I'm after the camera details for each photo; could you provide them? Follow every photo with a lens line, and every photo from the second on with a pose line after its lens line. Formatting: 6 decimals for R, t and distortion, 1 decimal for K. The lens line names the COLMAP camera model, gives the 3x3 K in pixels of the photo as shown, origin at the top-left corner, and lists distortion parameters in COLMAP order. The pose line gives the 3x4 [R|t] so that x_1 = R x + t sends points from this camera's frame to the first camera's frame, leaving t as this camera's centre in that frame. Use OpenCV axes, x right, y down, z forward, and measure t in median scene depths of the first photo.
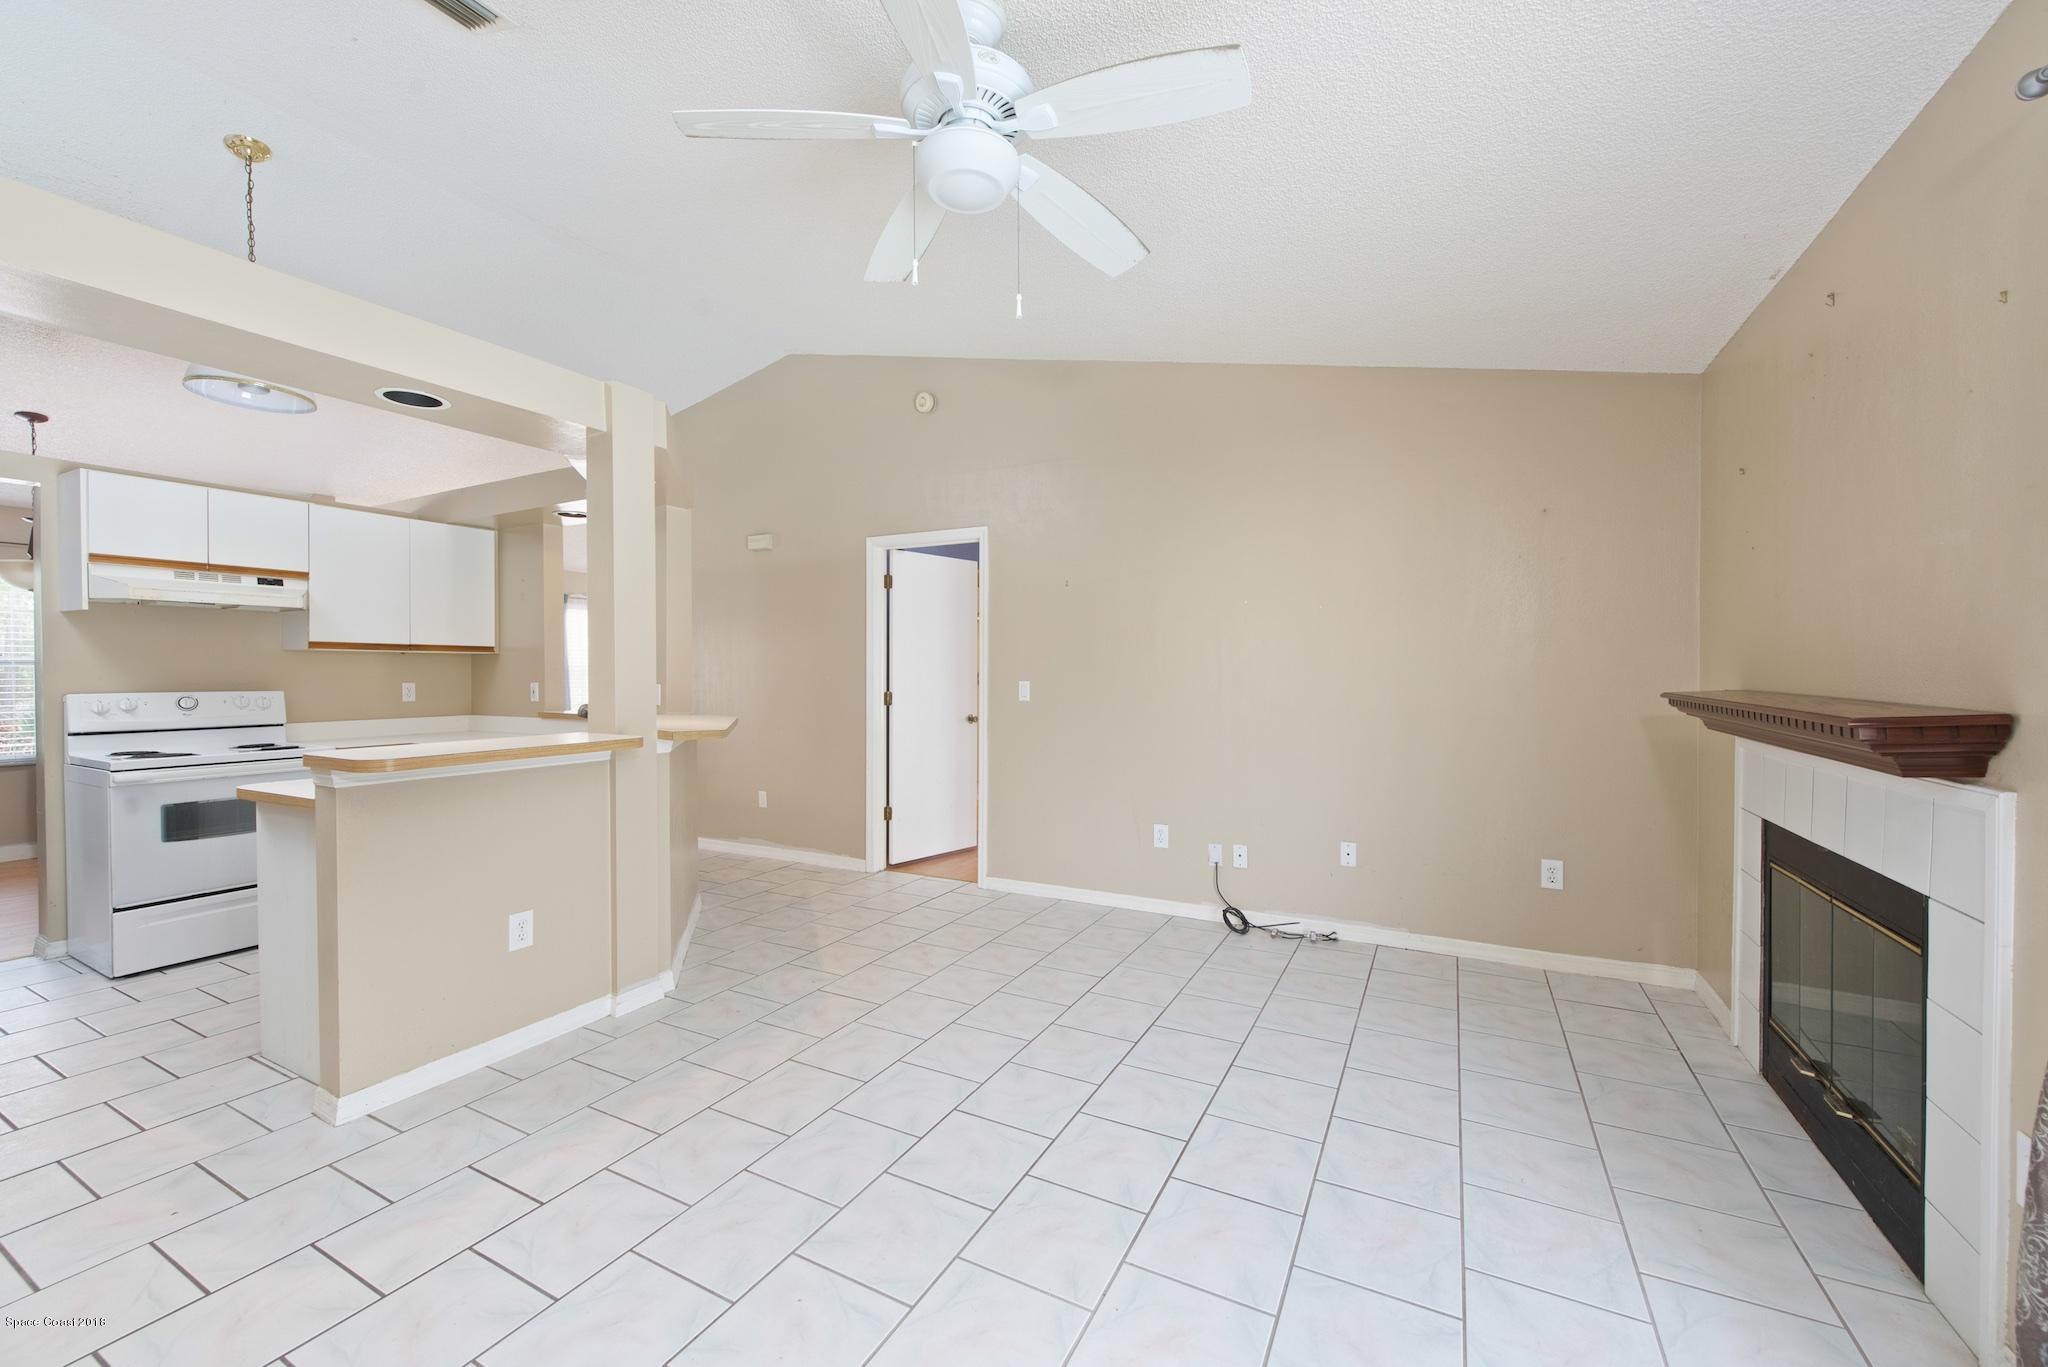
lens RADIAL K [[800.9, 0, 1024.1], [0, 800.9, 679.7], [0, 0, 1]] dist [0.002876, -0.000902]
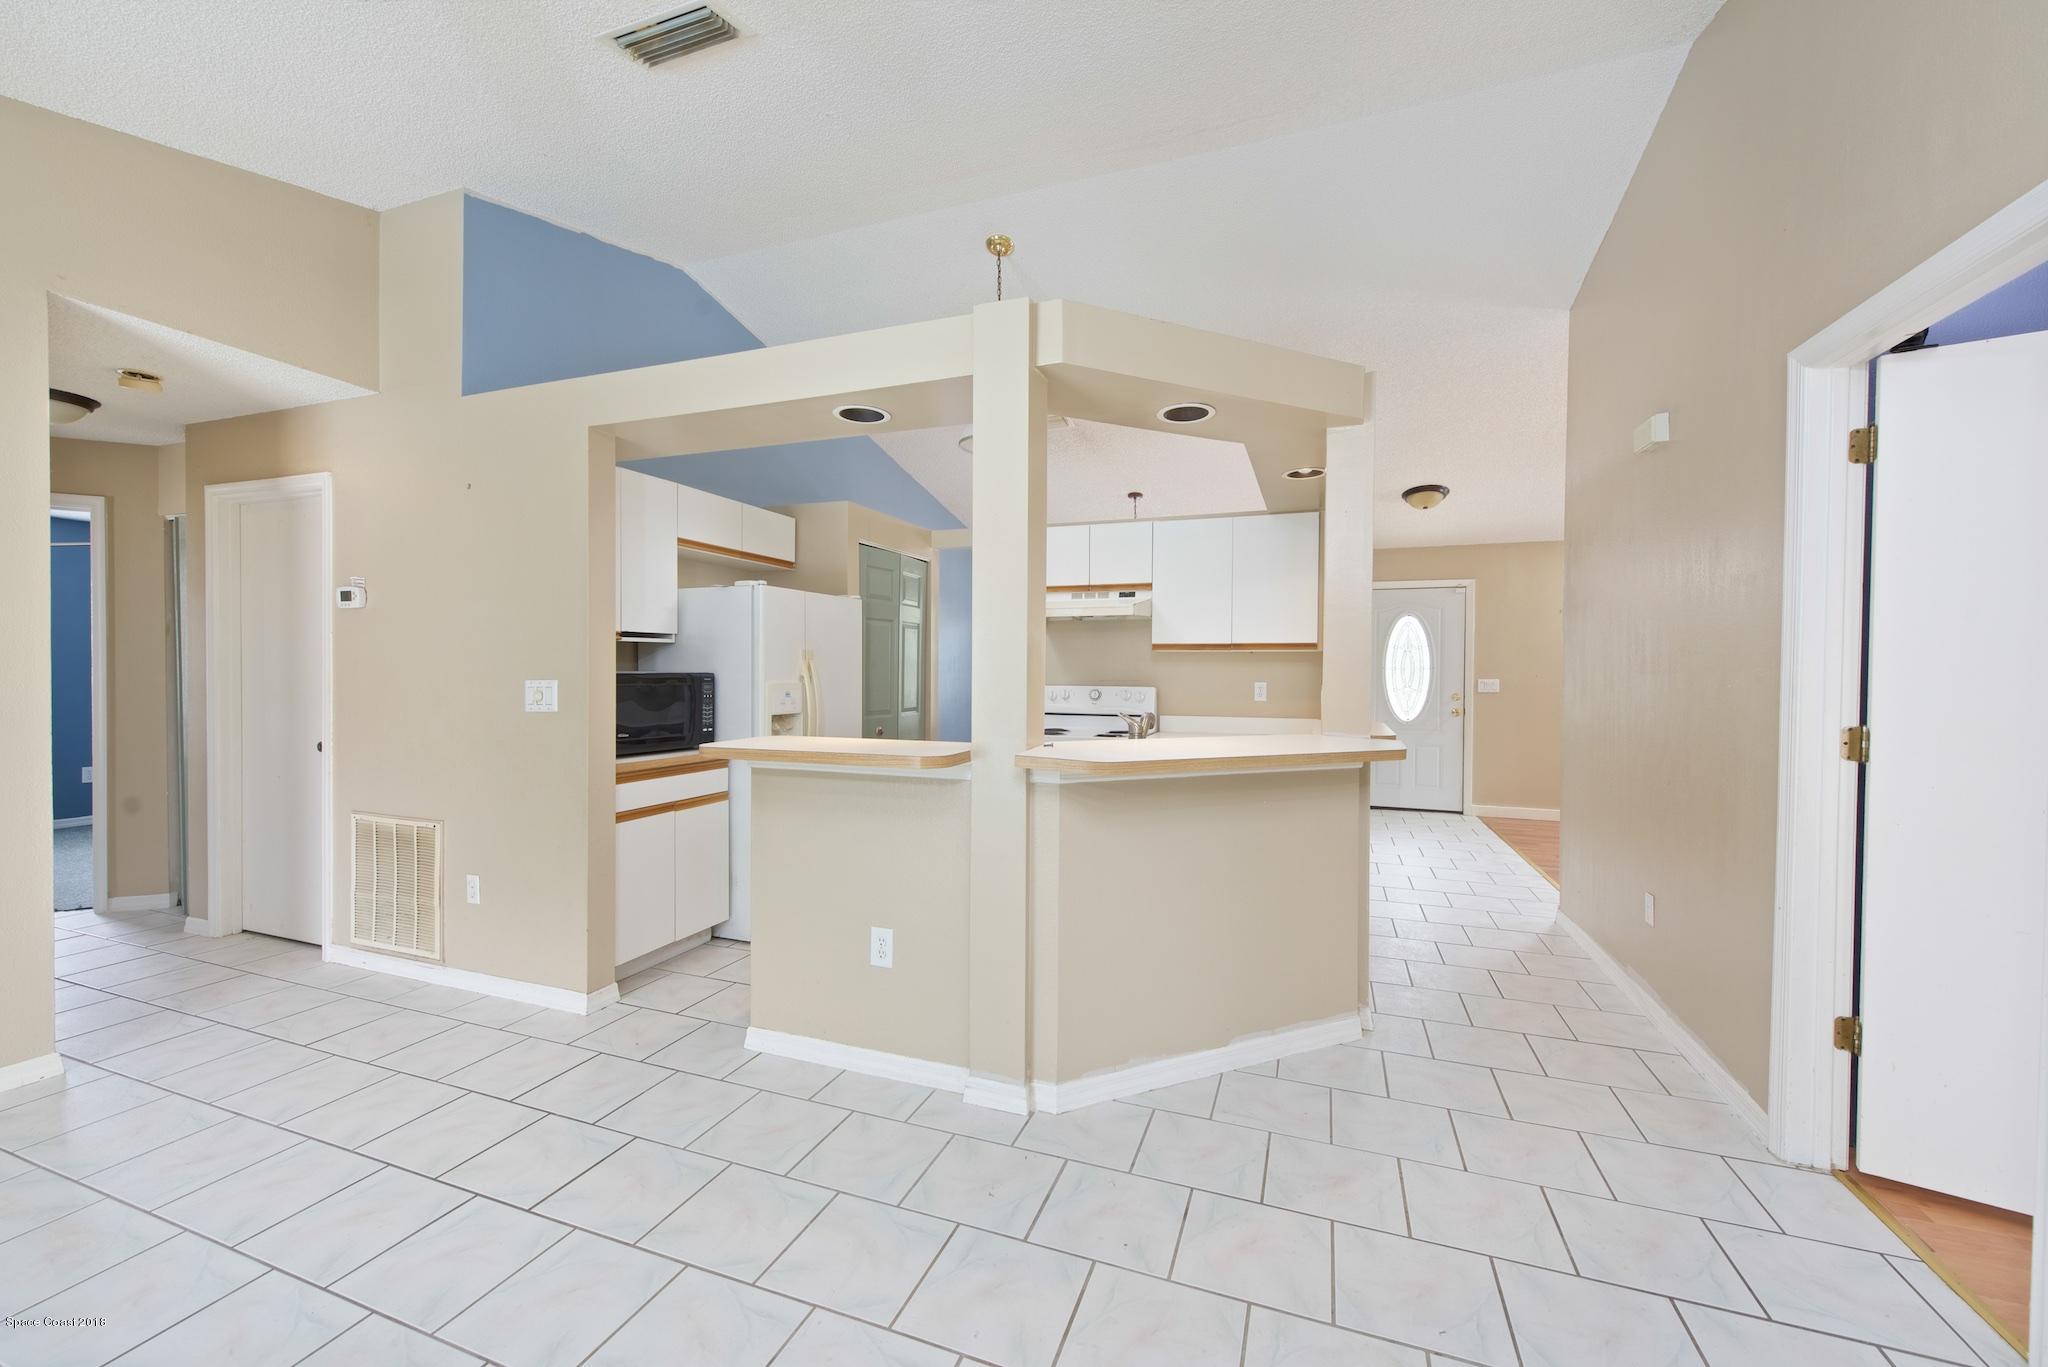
lens RADIAL K [[800.9, 0, 1024.1], [0, 800.9, 679.7], [0, 0, 1]] dist [0.002876, -0.000902]
pose [[0.129310, 0.014039, -0.991505, 0.220947], [-0.014995, 0.999813, 0.012201, -0.008874], [0.991491, 0.013290, 0.129497, 0.728690]]
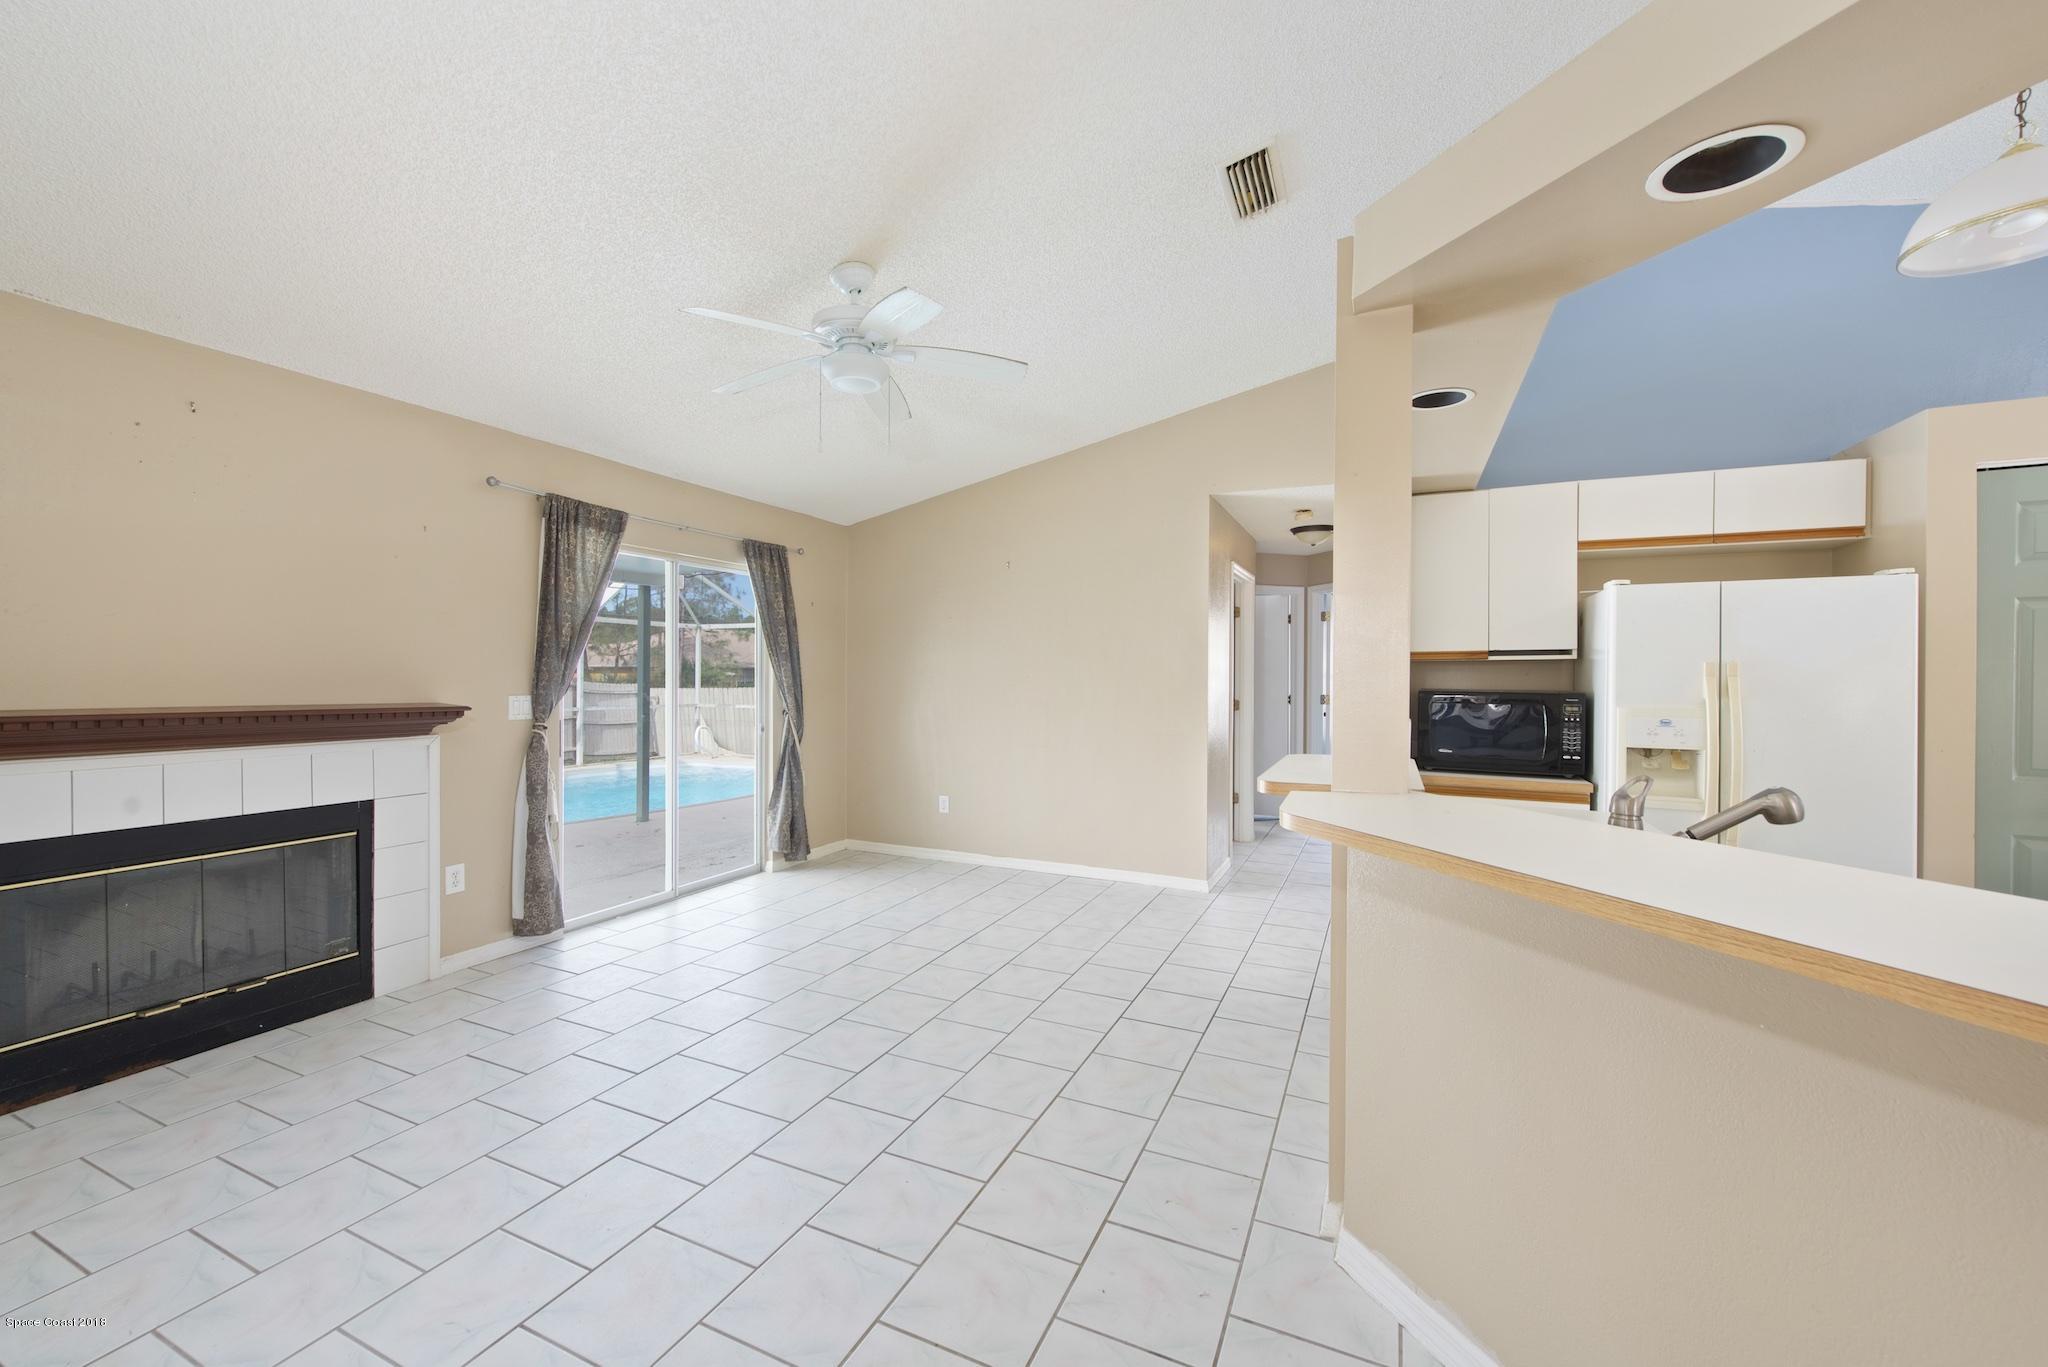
lens RADIAL K [[800.9, 0, 1024.1], [0, 800.9, 679.7], [0, 0, 1]] dist [0.002876, -0.000902]
pose [[-0.998396, -0.001199, -0.056611, -0.154629], [-0.001972, 0.999906, 0.013599, -0.023865], [0.056589, 0.013689, -0.998304, 1.285507]]
